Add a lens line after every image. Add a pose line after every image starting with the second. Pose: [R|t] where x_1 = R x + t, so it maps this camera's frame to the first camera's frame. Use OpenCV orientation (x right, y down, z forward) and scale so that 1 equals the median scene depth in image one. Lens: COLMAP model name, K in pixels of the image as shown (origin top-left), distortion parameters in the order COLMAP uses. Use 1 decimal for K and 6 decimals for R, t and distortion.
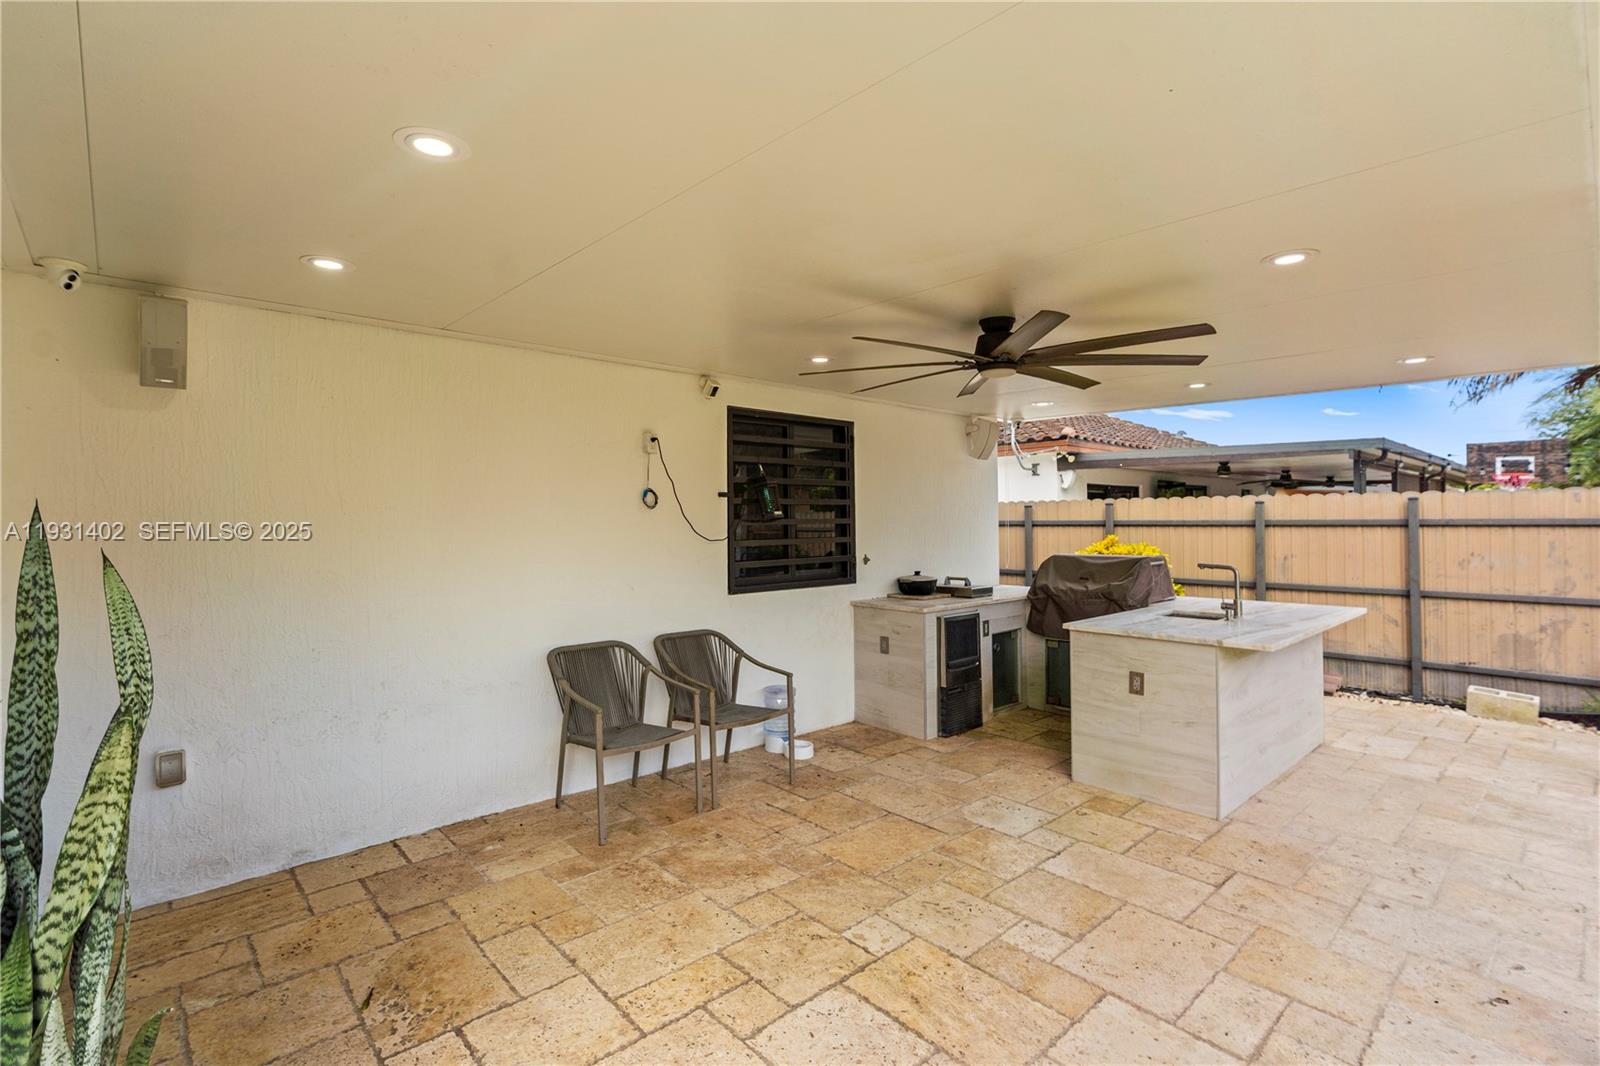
lens RADIAL K [[747.2, 0, 783.7], [0, 747.2, 530.5], [0, 0, 1]] dist [-0.001174, 0.000810]
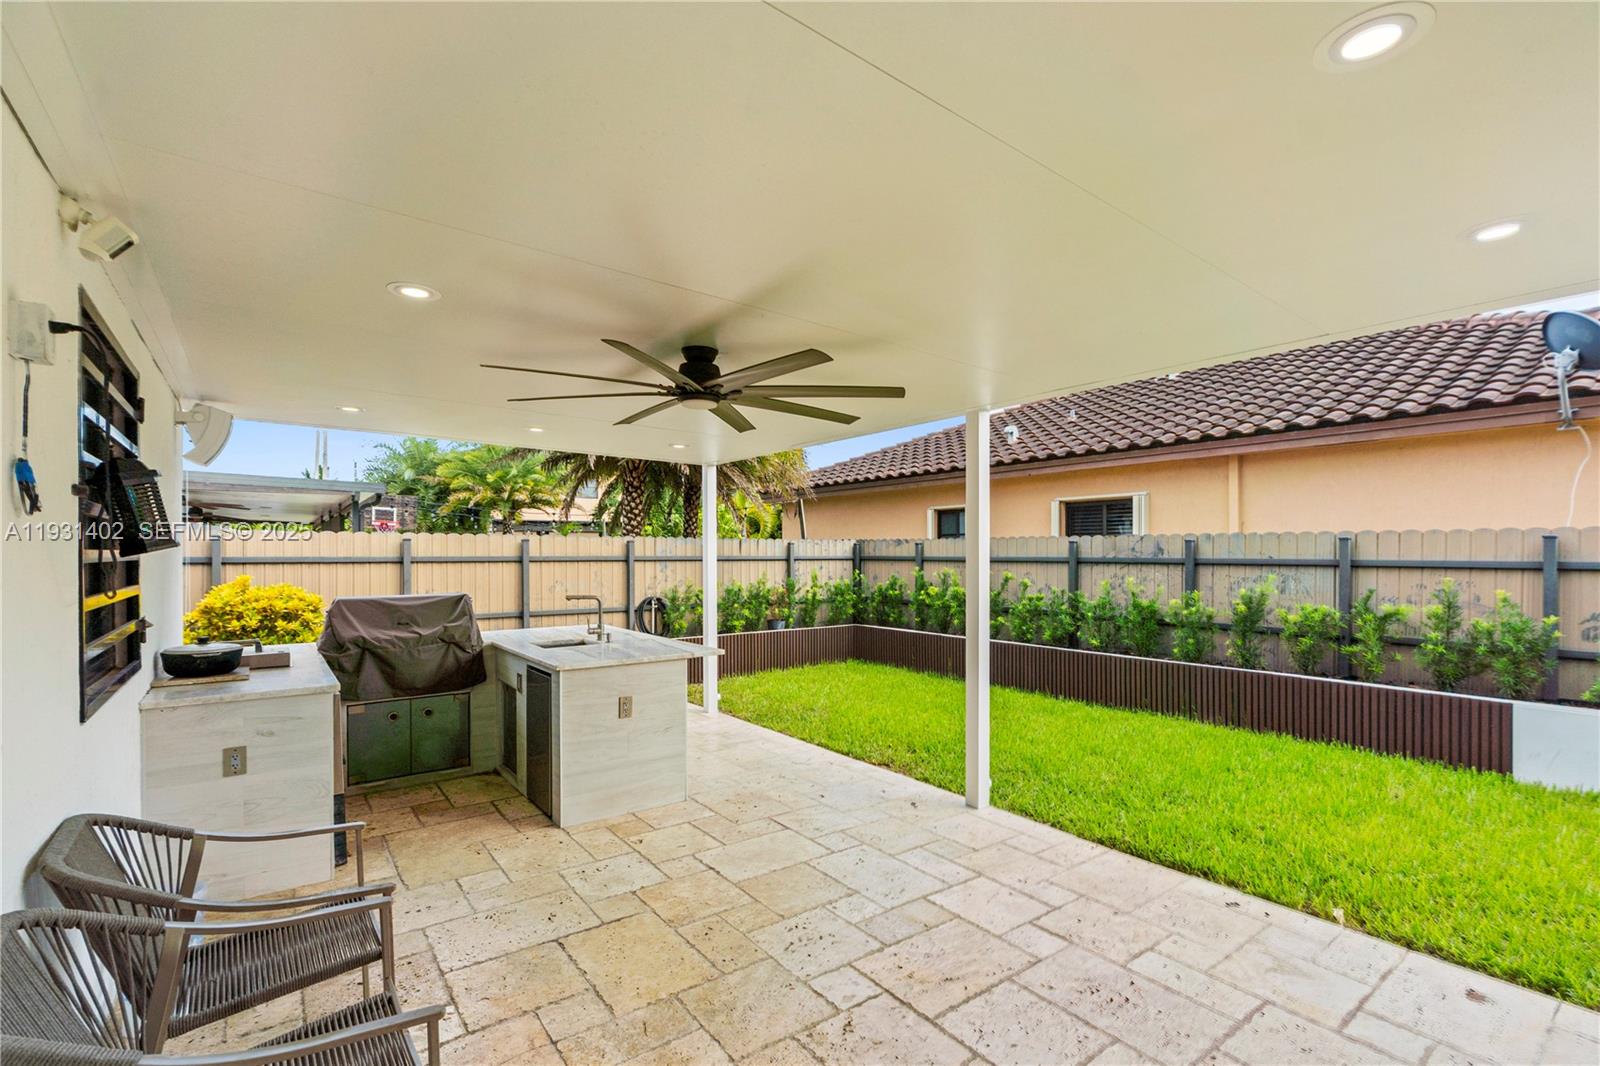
lens RADIAL K [[719.2, 0, 802.6], [0, 719.2, 553.8], [0, 0, 1]] dist [-0.001718, 0.000028]
pose [[0.083860, 0.006520, 0.996456, -0.588492], [0.013311, 0.999882, -0.007663, -0.006003], [-0.996389, 0.013907, 0.083764, 0.710587]]
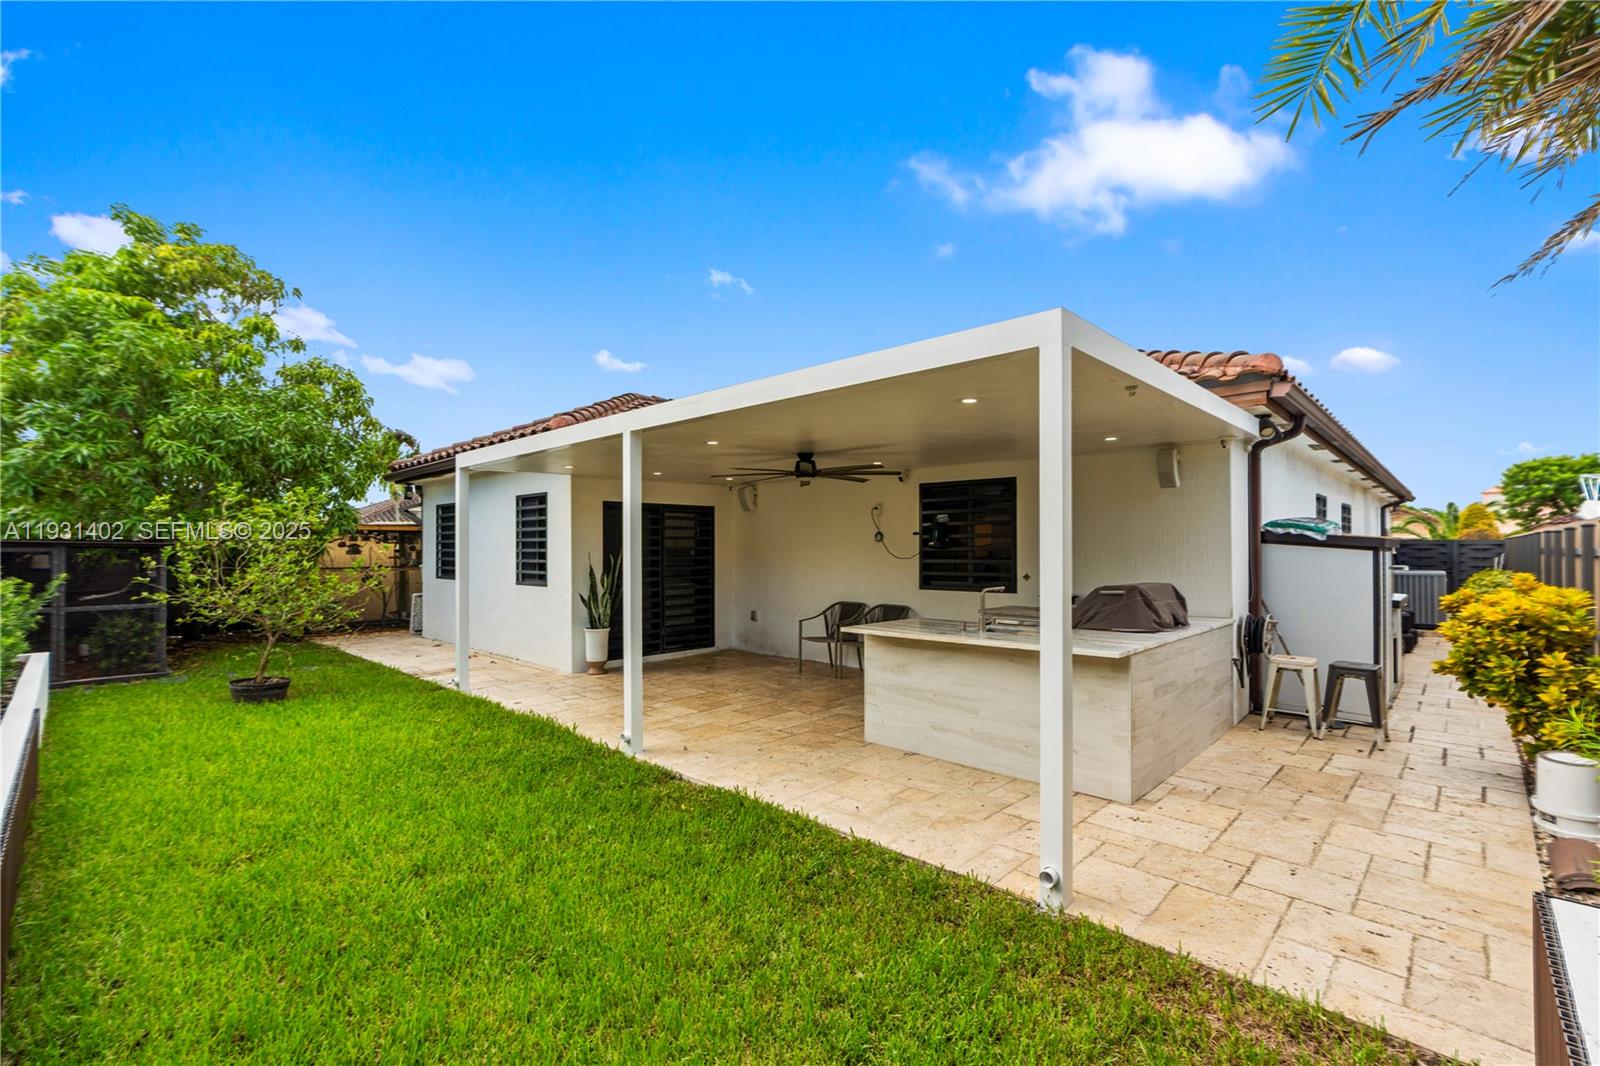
lens RADIAL K [[708.6, 0, 798.0], [0, 708.6, 543.5], [0, 0, 1]] dist [-0.000277, 0.000441]
pose [[0.073906, -0.001078, -0.997265, 2.070452], [-0.011712, 0.999930, -0.001949, -0.021491], [0.997196, 0.011824, 0.073888, 0.750738]]
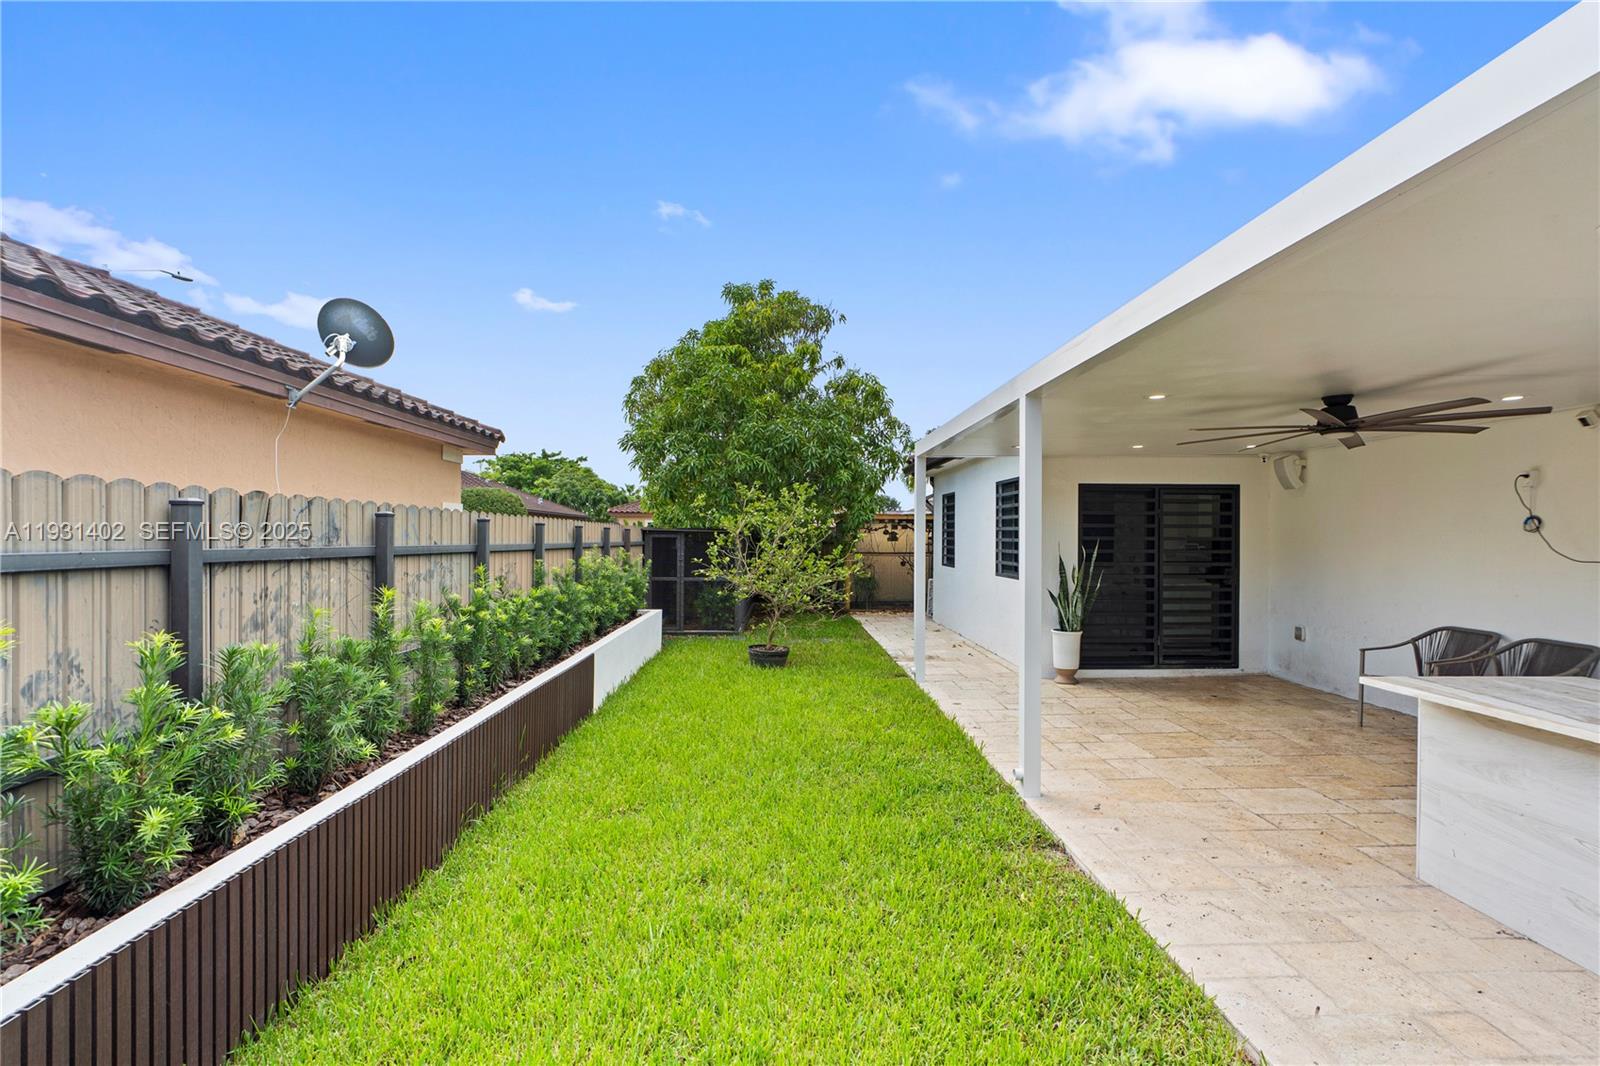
lens RADIAL K [[706.9, 0, 799.9], [0, 706.9, 541.0], [0, 0, 1]] dist [-0.011938, 0.005584]
pose [[-0.642157, 0.009985, -0.766508, 1.729726], [-0.011250, 0.999685, 0.022447, -0.032081], [0.766491, 0.023038, -0.641842, 0.970726]]
